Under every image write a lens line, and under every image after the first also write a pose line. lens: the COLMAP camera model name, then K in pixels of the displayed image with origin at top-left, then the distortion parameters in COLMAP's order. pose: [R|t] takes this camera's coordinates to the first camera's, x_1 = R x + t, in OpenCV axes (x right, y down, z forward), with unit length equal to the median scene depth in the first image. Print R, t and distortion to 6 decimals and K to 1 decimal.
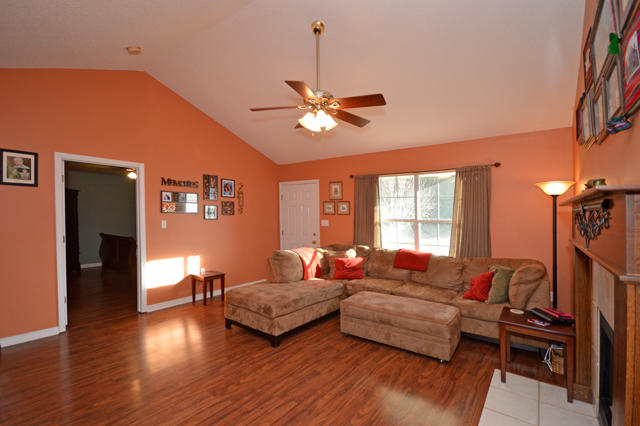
lens RADIAL K [[289.8, 0, 315.9], [0, 289.8, 214.5], [0, 0, 1]] dist [0.009755, -0.005747]
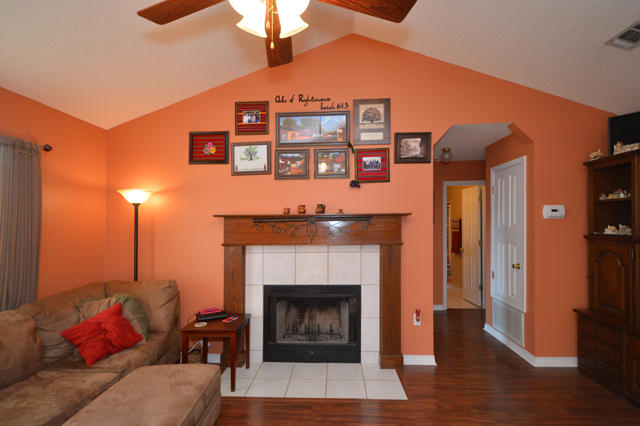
lens RADIAL K [[318.9, 0, 322.6], [0, 318.9, 211.2], [0, 0, 1]] dist [0.002933, 0.001405]
pose [[-0.546946, 0.032366, 0.836542, -0.234292], [0.005557, 0.999371, -0.035033, -0.002530], [-0.837150, -0.014513, -0.546781, 0.674505]]
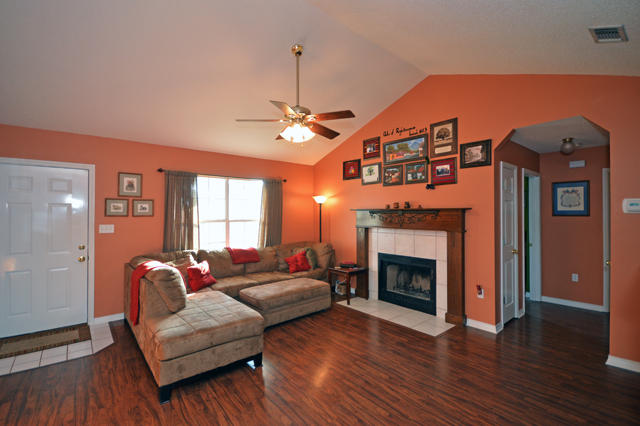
lens RADIAL K [[289.8, 0, 319.6], [0, 289.8, 210.4], [0, 0, 1]] dist [0.009755, -0.005747]
pose [[0.230836, -0.000614, 0.972992, -0.600476], [0.003664, 0.999993, -0.000238, -0.014329], [-0.972986, 0.003620, 0.230837, 0.374839]]
